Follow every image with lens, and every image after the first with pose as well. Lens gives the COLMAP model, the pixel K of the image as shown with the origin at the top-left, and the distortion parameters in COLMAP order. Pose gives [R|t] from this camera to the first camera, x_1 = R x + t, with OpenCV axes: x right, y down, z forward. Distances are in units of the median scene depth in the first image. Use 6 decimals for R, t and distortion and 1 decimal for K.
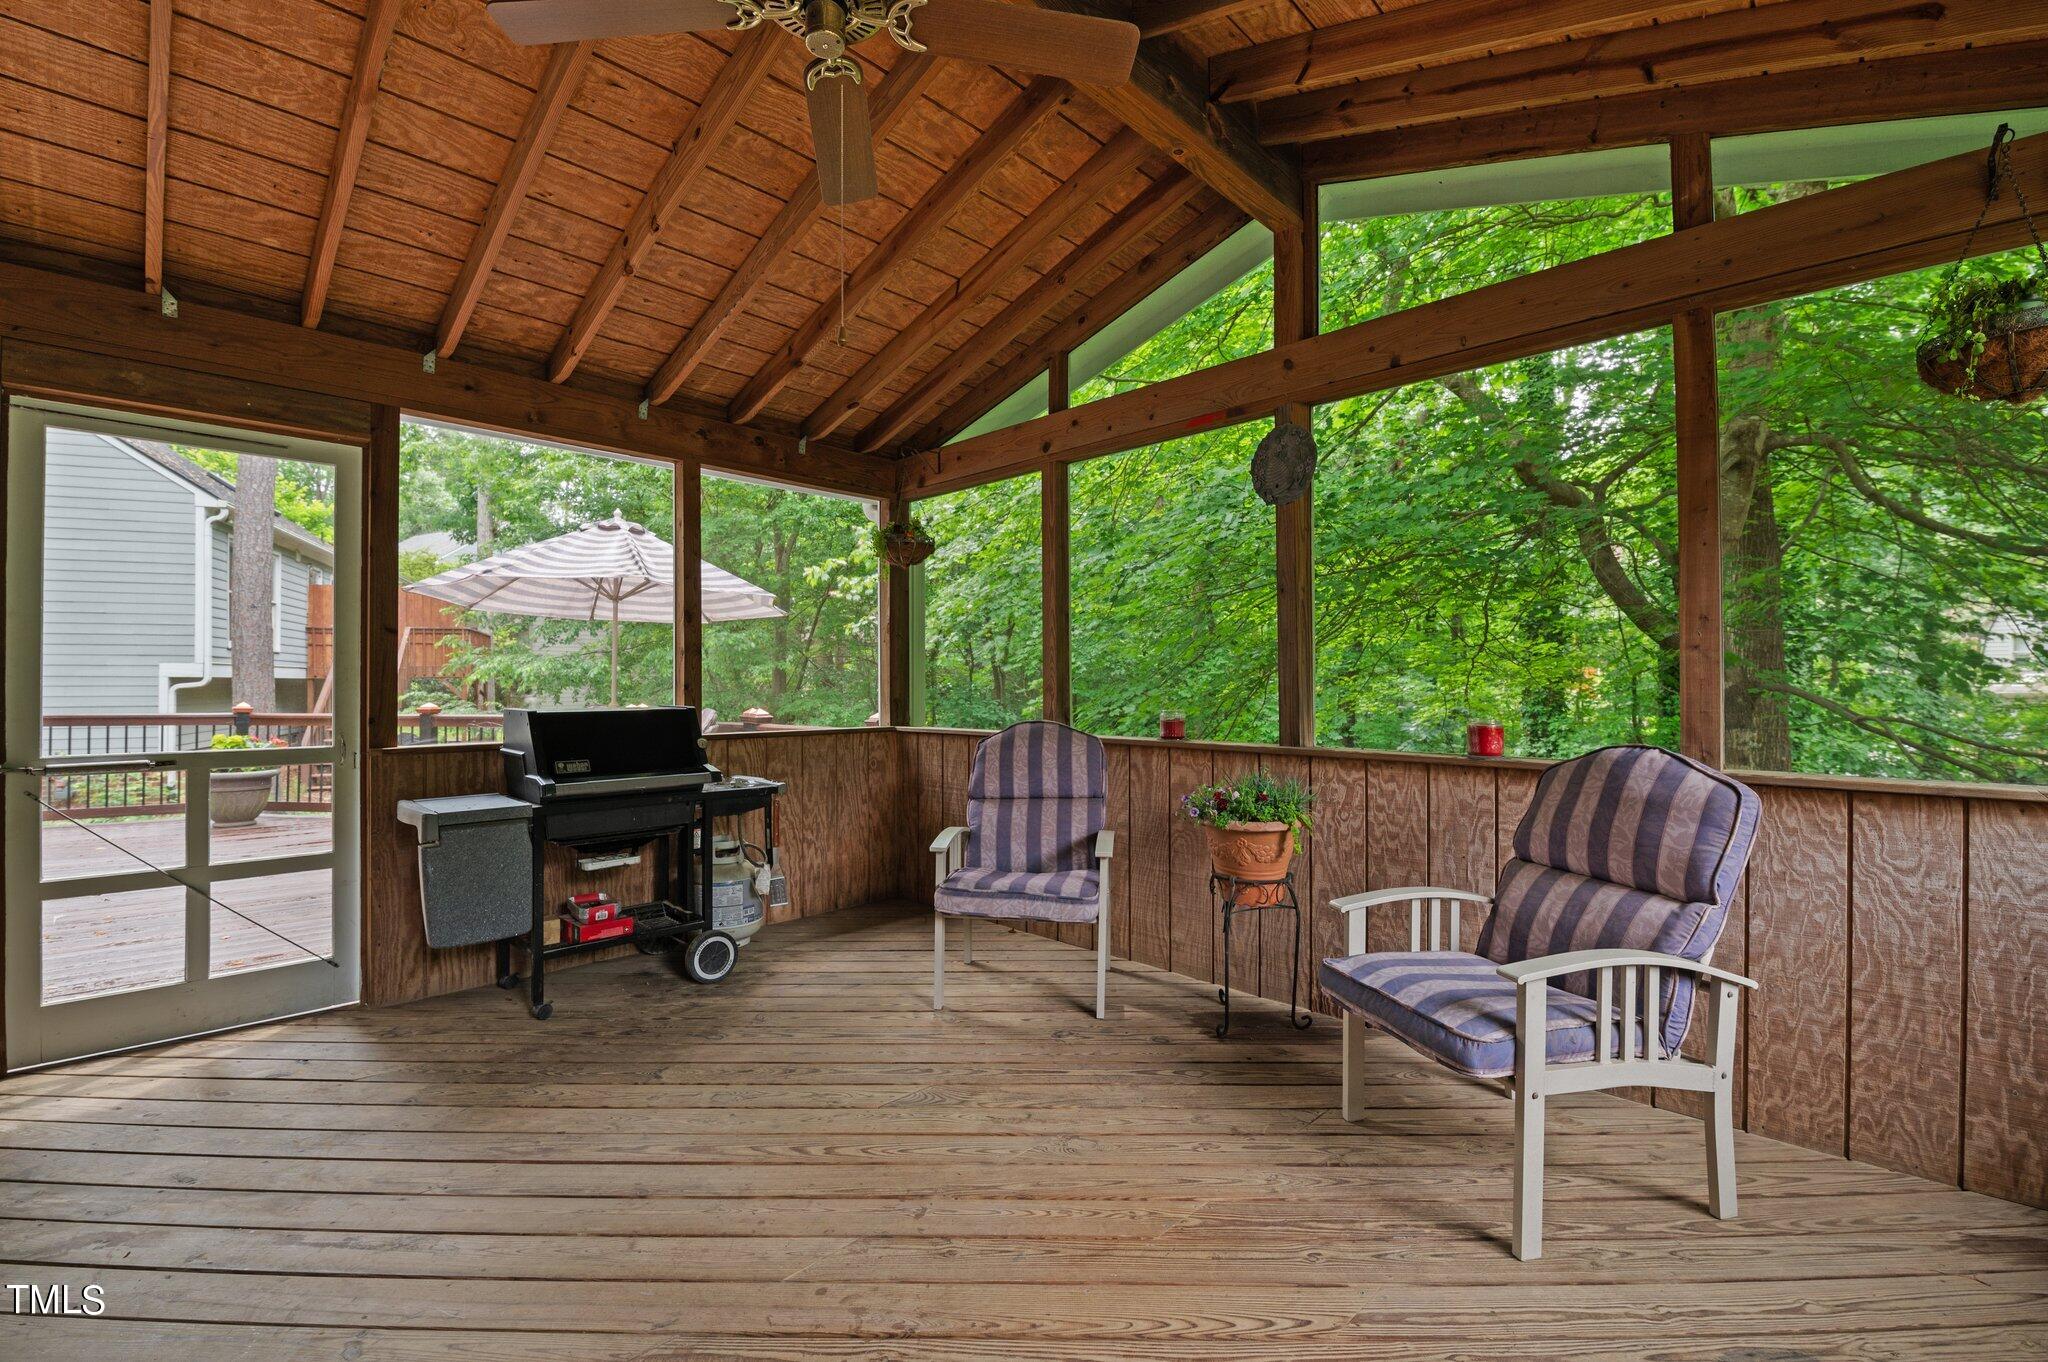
lens RADIAL K [[880.9, 0, 1006.2], [0, 880.9, 693.8], [0, 0, 1]] dist [0.013847, -0.016619]
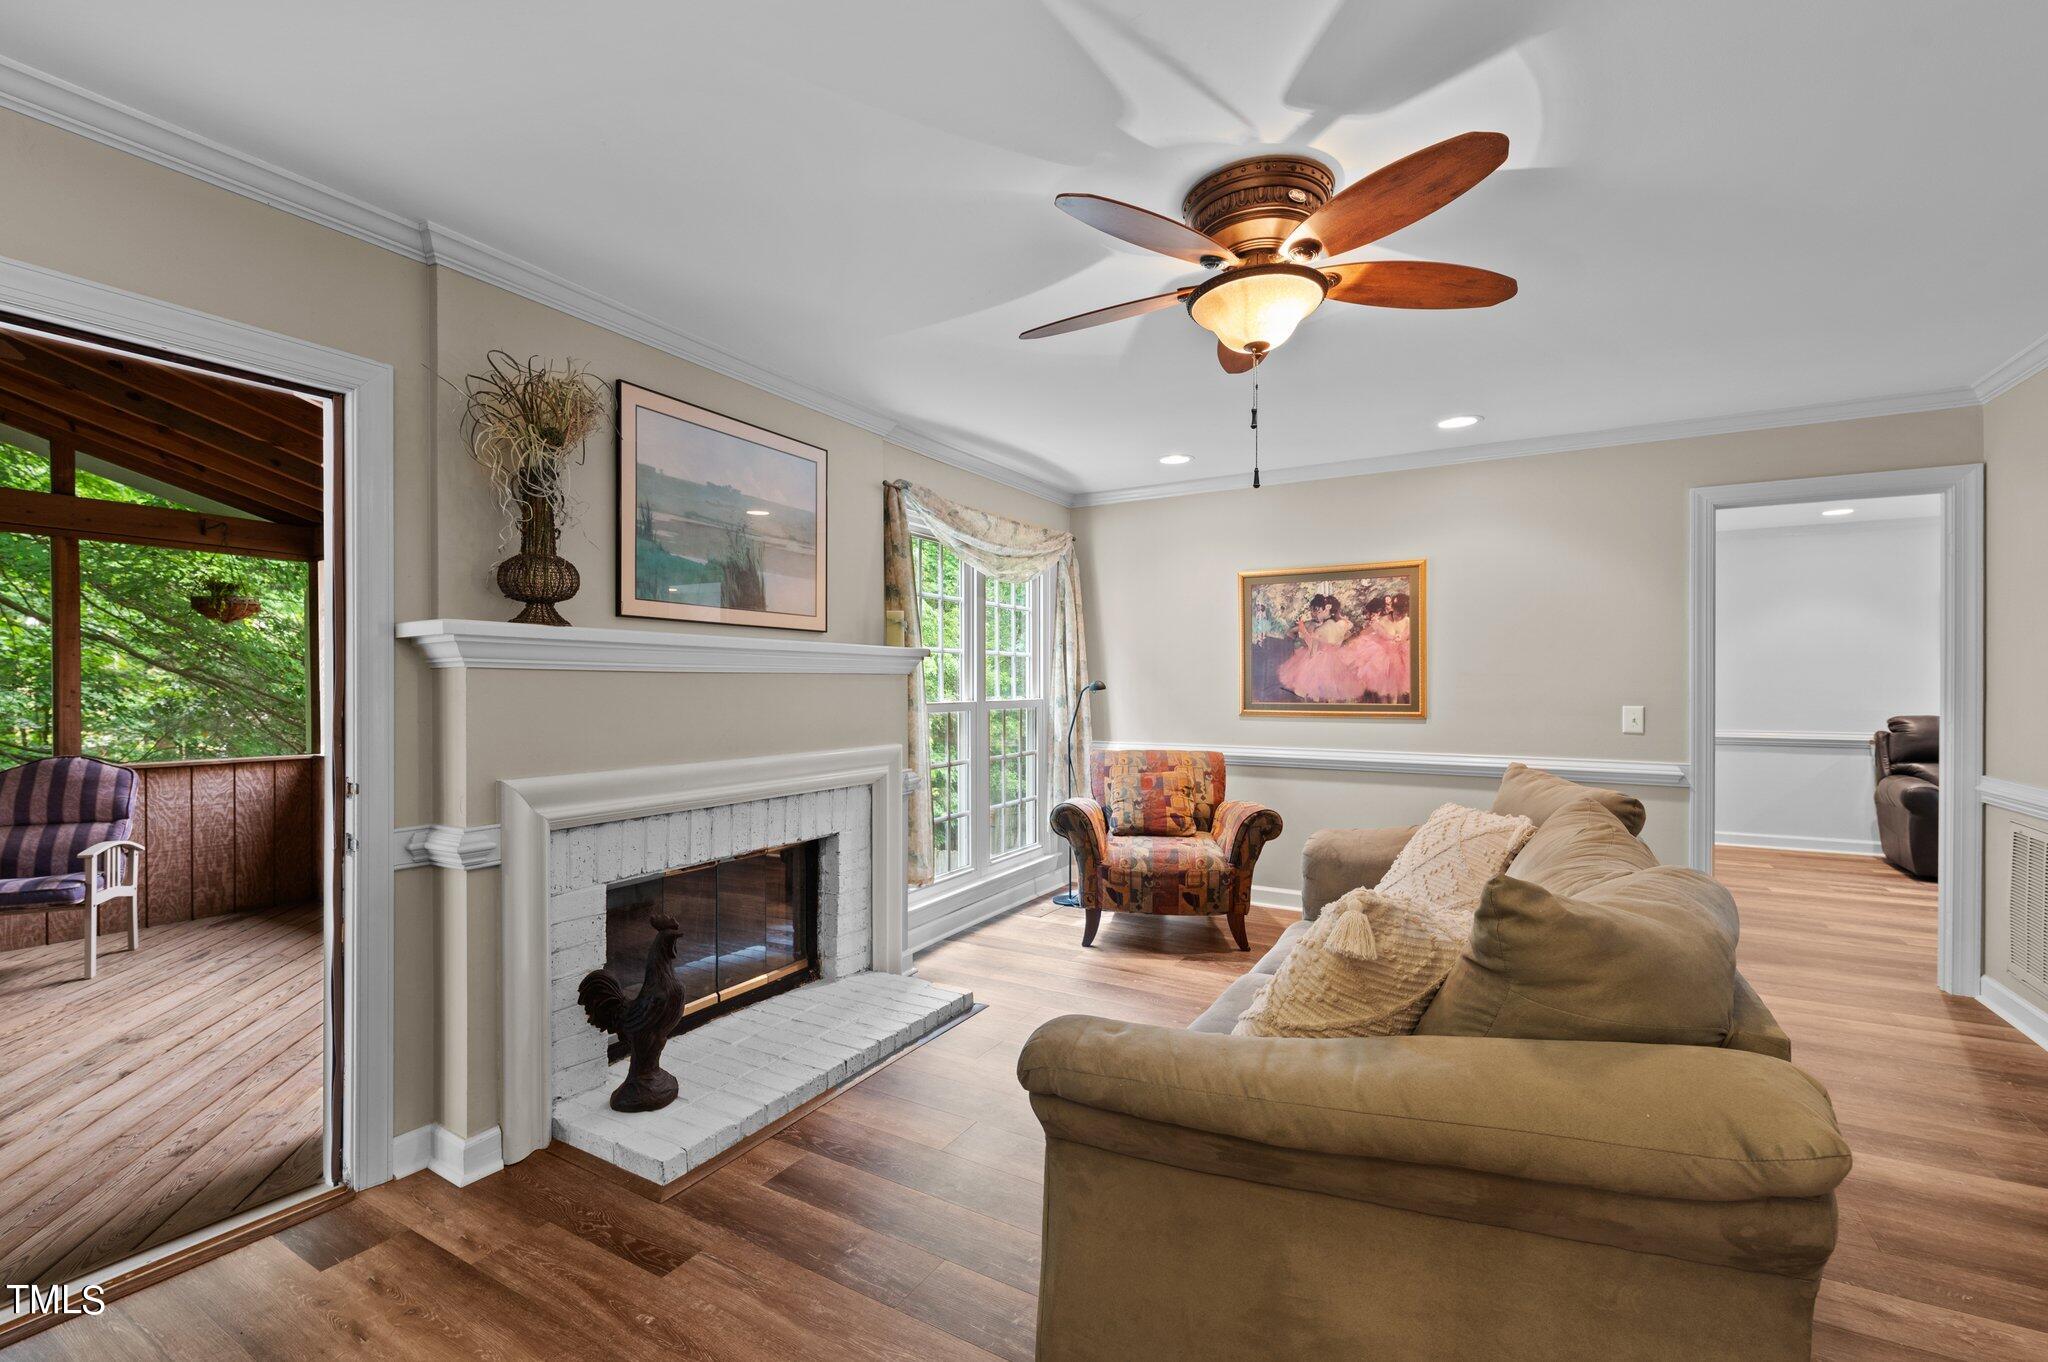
lens RADIAL K [[880.9, 0, 1006.2], [0, 880.9, 693.8], [0, 0, 1]] dist [0.013847, -0.016619]
pose [[-0.247367, 0.000677, 0.968922, -1.963198], [0.018212, 0.999826, 0.003951, -0.059836], [-0.968751, 0.018624, -0.247336, -0.676818]]
